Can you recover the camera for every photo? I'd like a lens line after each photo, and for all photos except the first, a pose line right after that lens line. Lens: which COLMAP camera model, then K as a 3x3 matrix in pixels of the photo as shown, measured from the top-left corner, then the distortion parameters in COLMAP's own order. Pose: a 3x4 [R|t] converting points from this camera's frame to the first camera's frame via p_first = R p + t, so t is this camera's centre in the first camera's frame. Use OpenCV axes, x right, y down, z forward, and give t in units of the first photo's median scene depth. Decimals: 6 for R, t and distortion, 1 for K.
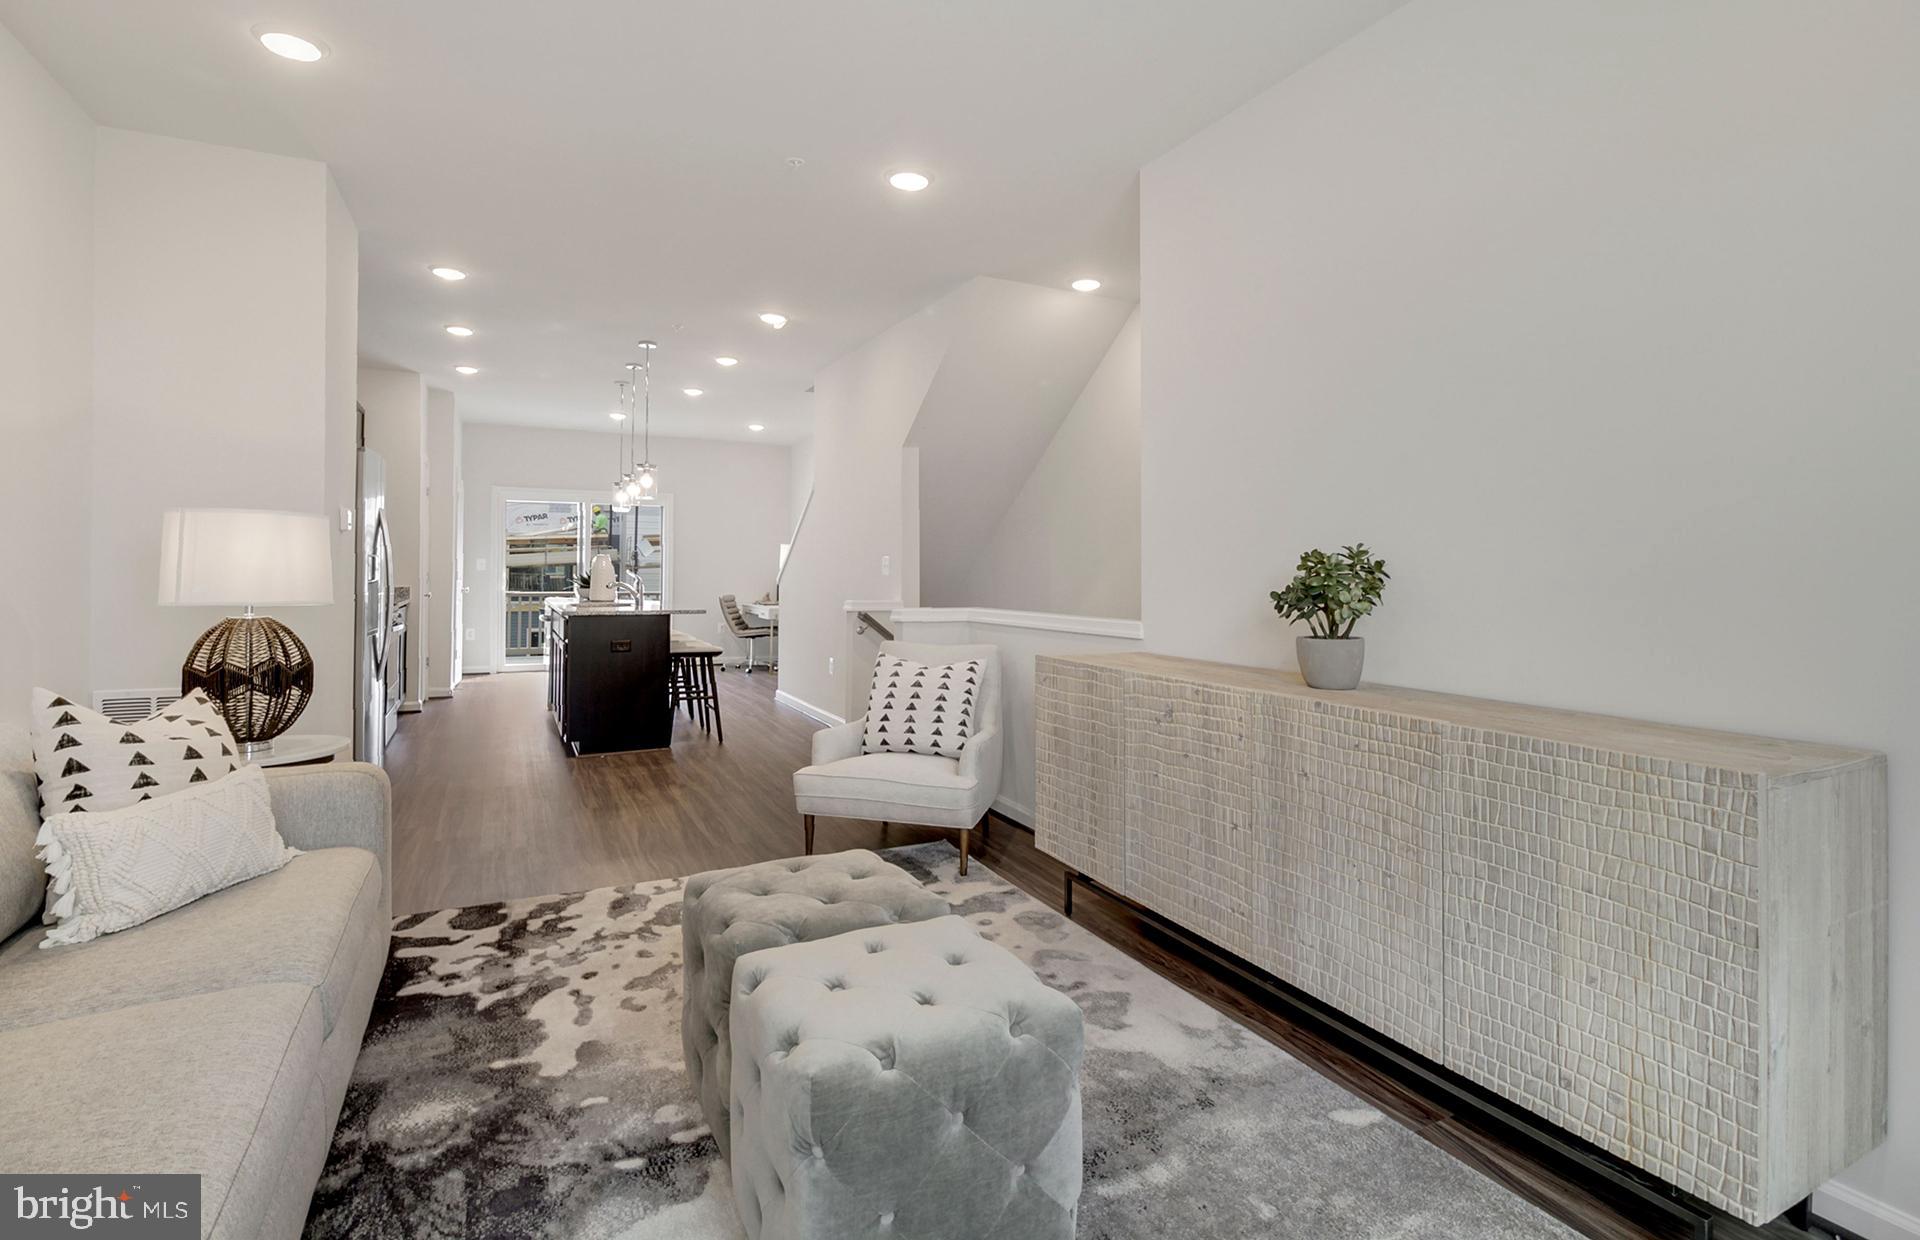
lens RADIAL K [[915.3, 0, 980.9], [0, 915.3, 584.3], [0, 0, 1]] dist [-0.001673, -0.000957]
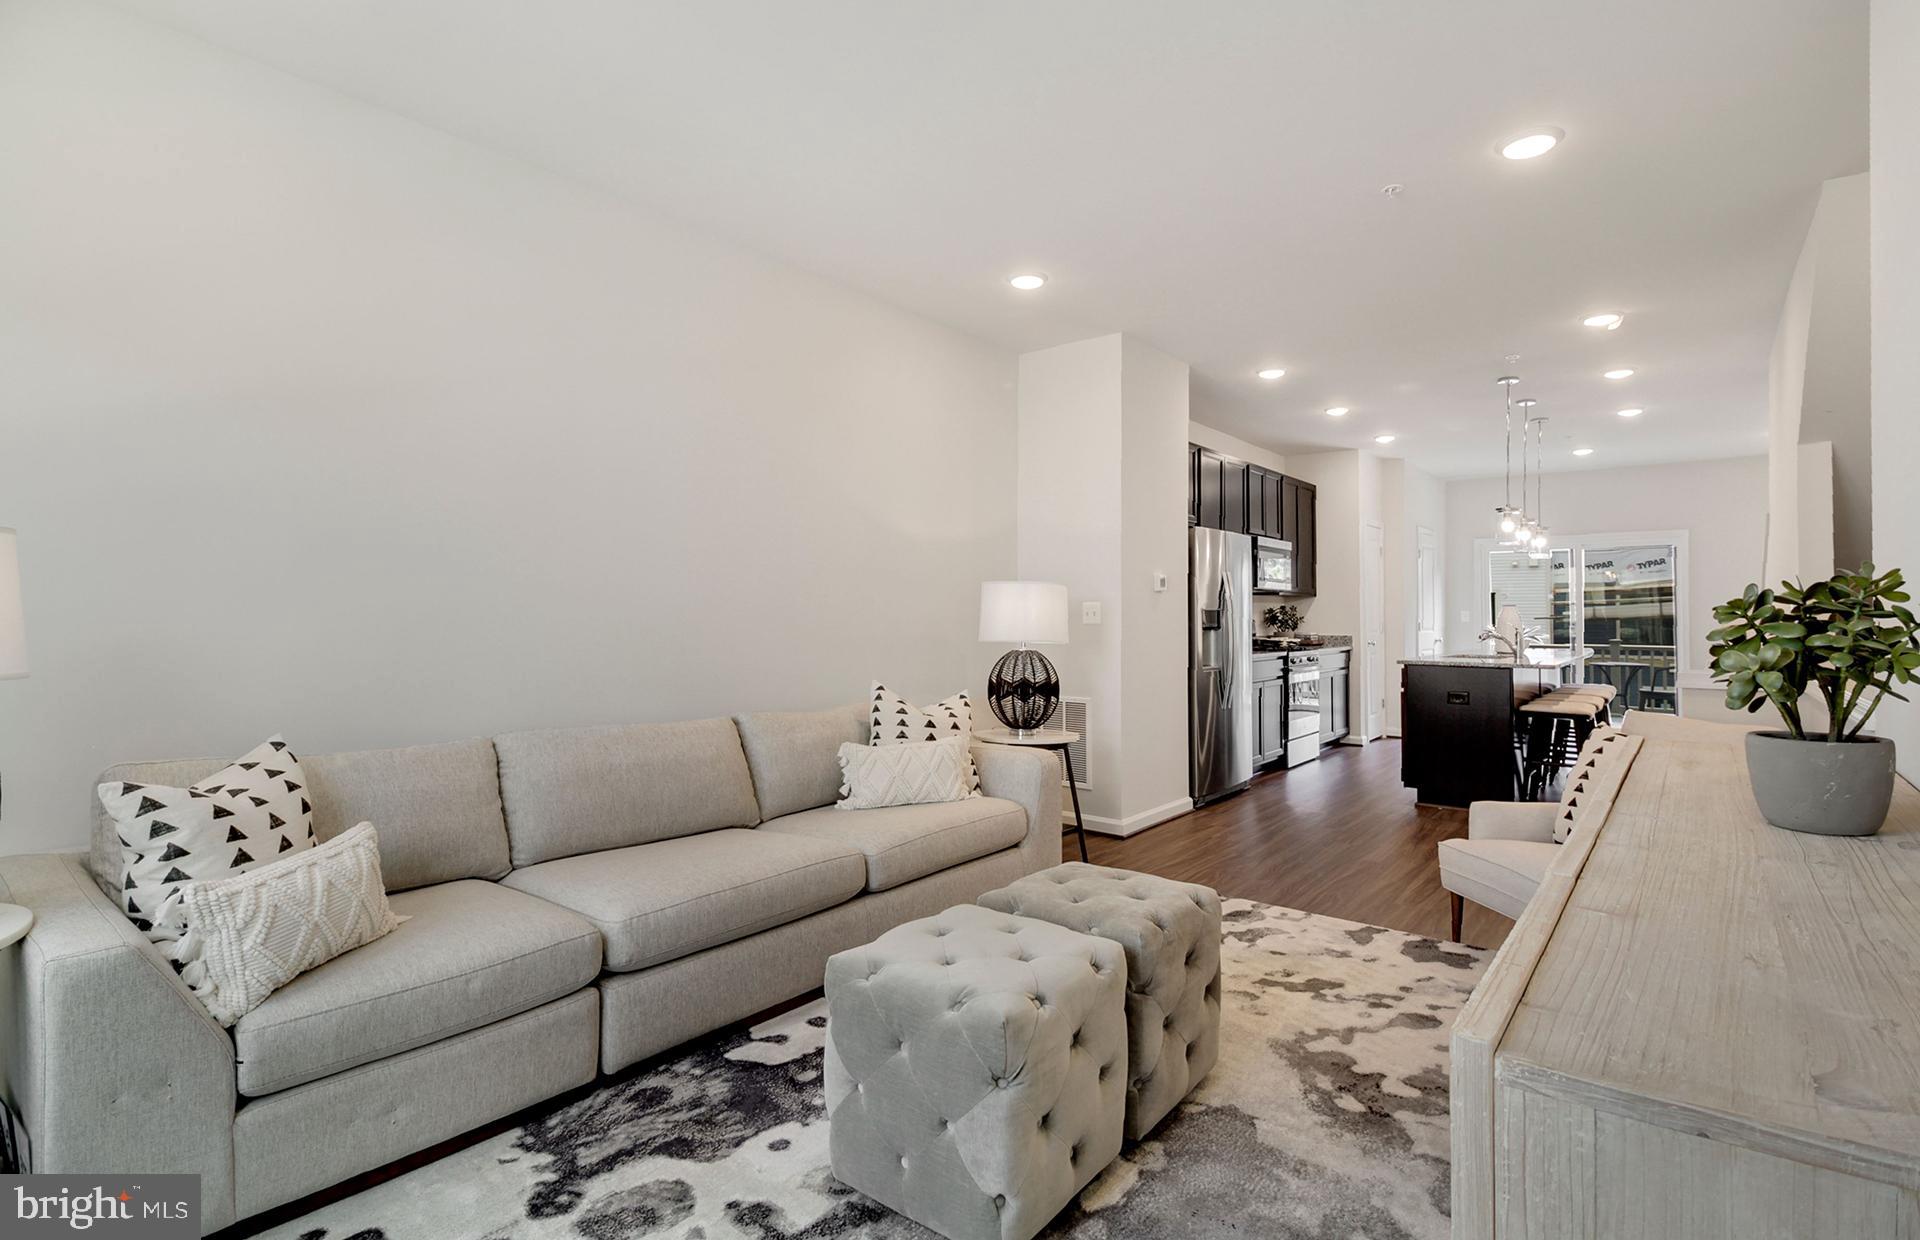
lens RADIAL K [[906.9, 0, 981.4], [0, 906.9, 619.1], [0, 0, 1]] dist [0.000024, -0.000105]
pose [[0.418108, -0.003378, -0.908391, 0.589199], [-0.013699, 0.999856, -0.010023, -0.000267], [0.908294, 0.016634, 0.418002, 0.281777]]
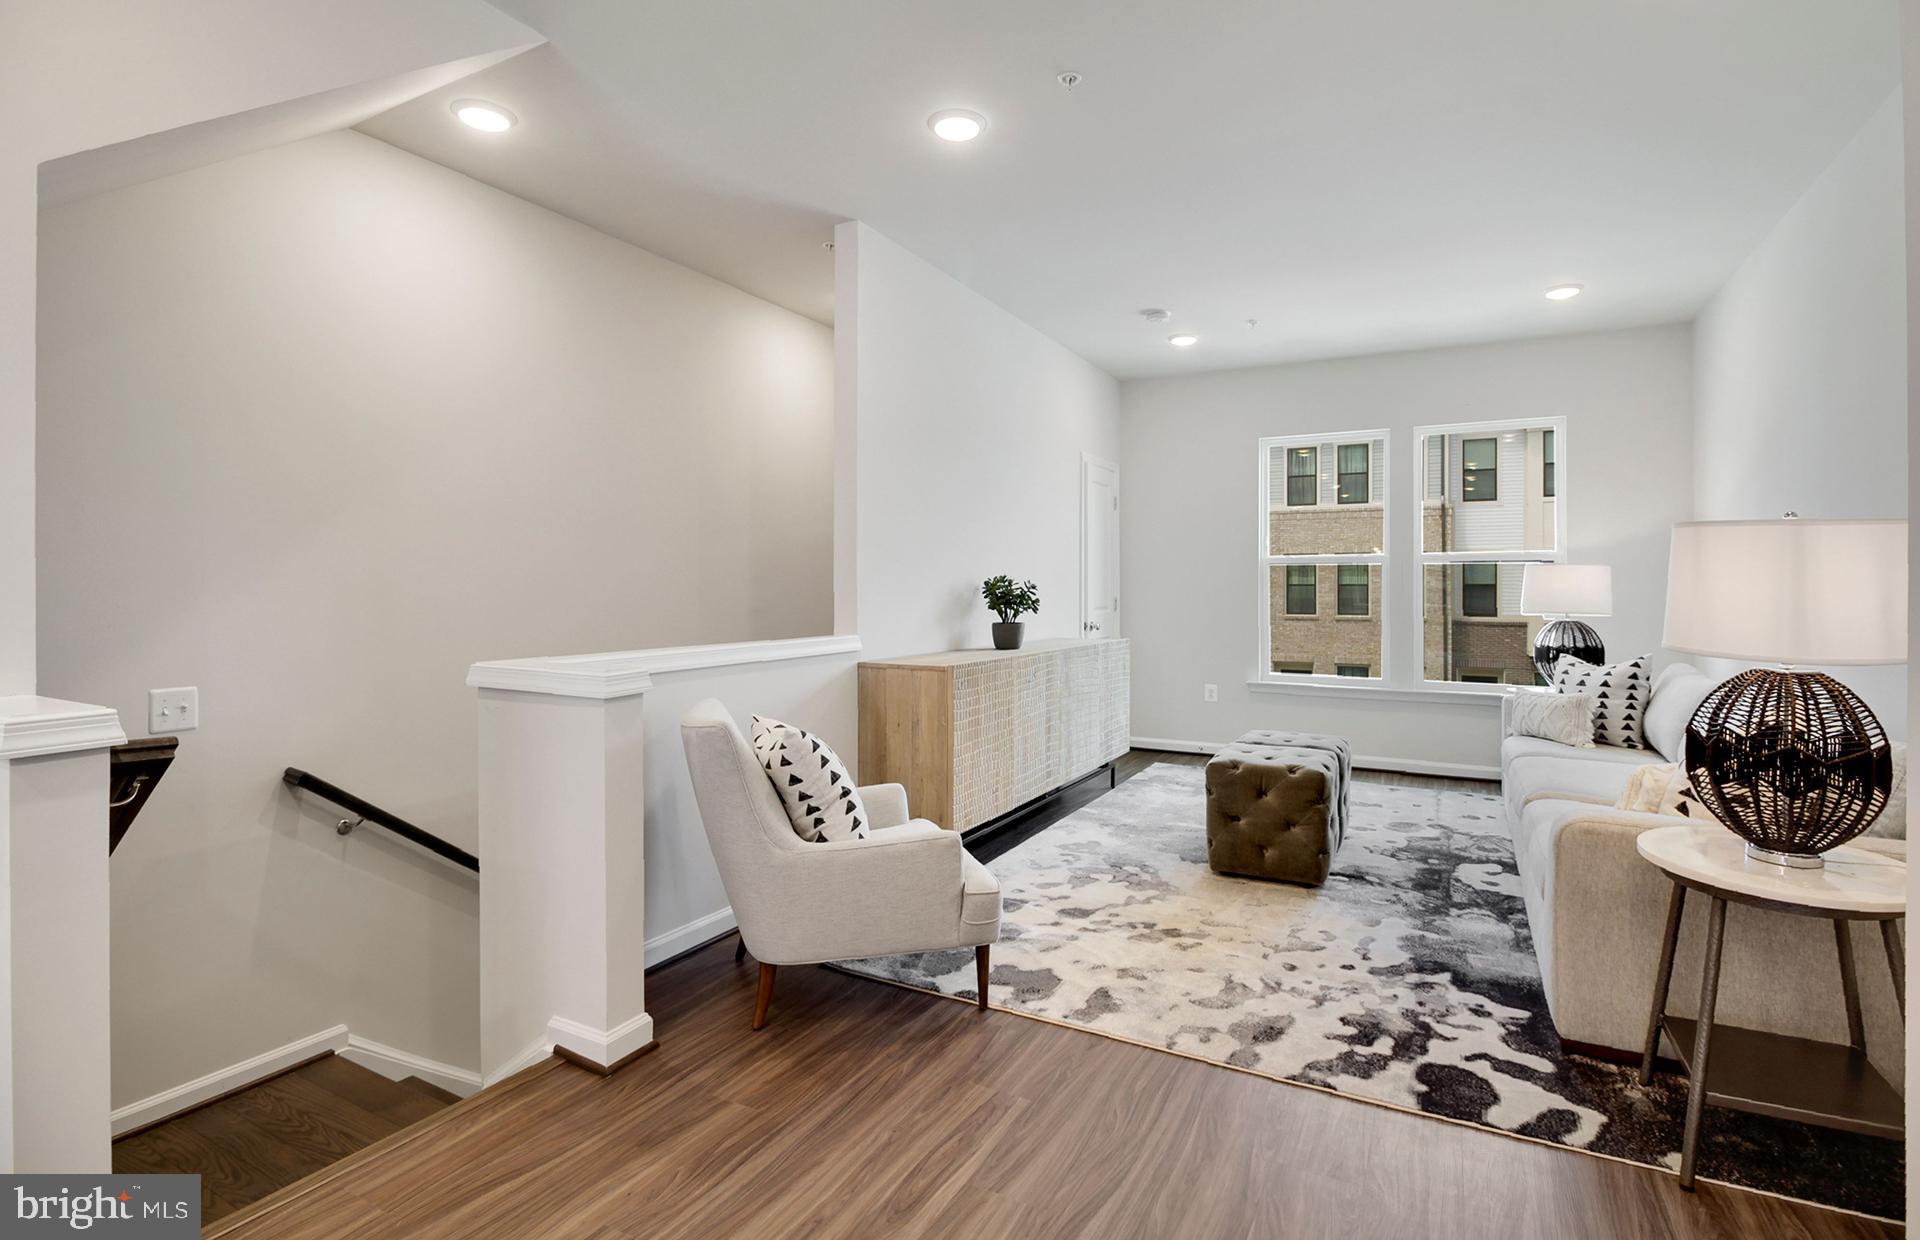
lens RADIAL K [[915.3, 0, 980.9], [0, 915.3, 584.3], [0, 0, 1]] dist [-0.001673, -0.000957]
pose [[-0.577510, -0.000940, 0.816383, -1.040820], [0.008721, 0.999935, 0.007321, -0.033884], [-0.816337, 0.011348, -0.577465, 1.939755]]
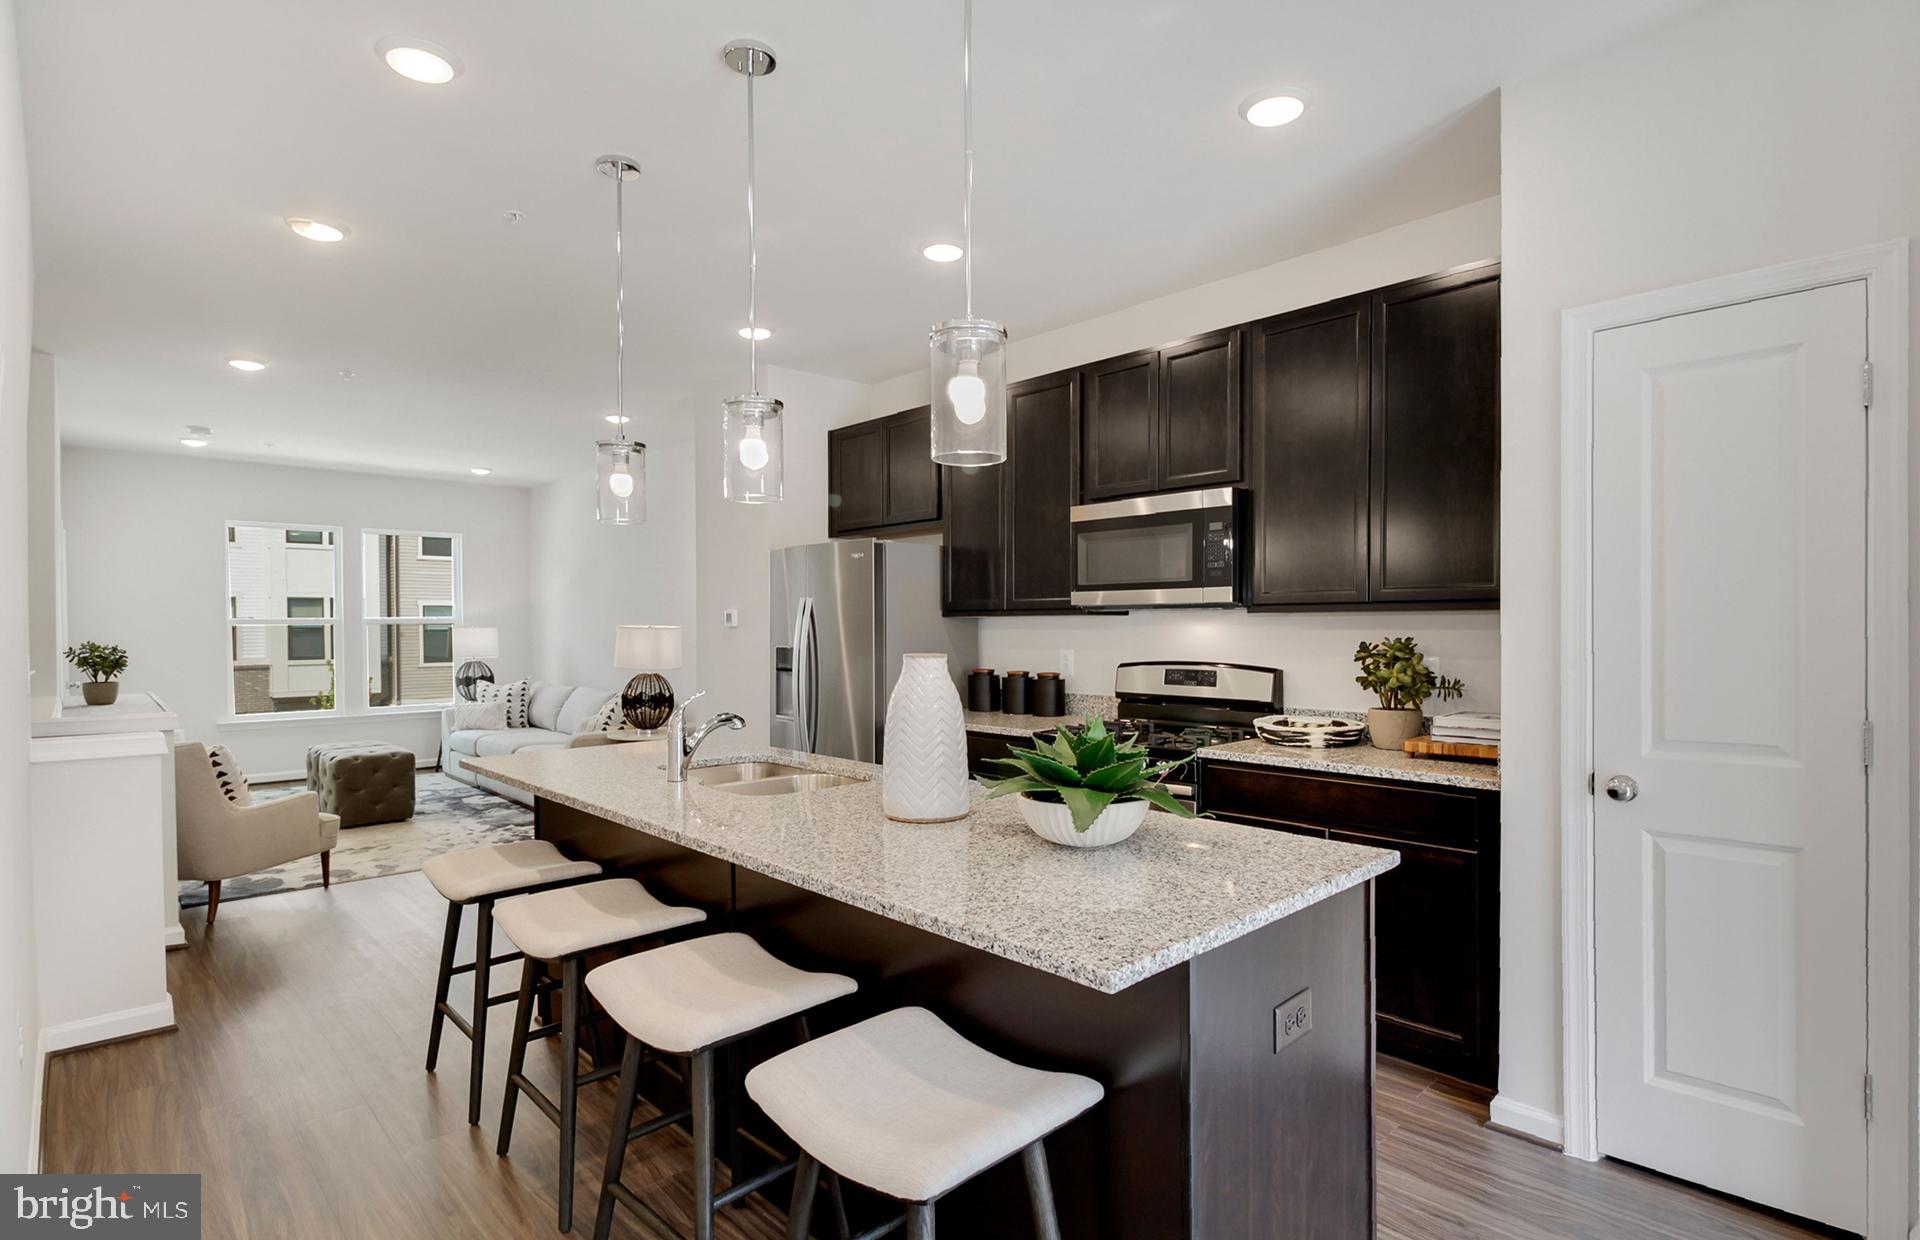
lens RADIAL K [[936.9, 0, 972.9], [0, 936.9, 632.7], [0, 0, 1]] dist [0.002278, -0.015243]
pose [[-0.957178, 0.005348, -0.289451, -0.912143], [-0.001847, 0.999696, 0.024579, -0.115999], [0.289494, 0.024061, -0.956877, 3.495271]]
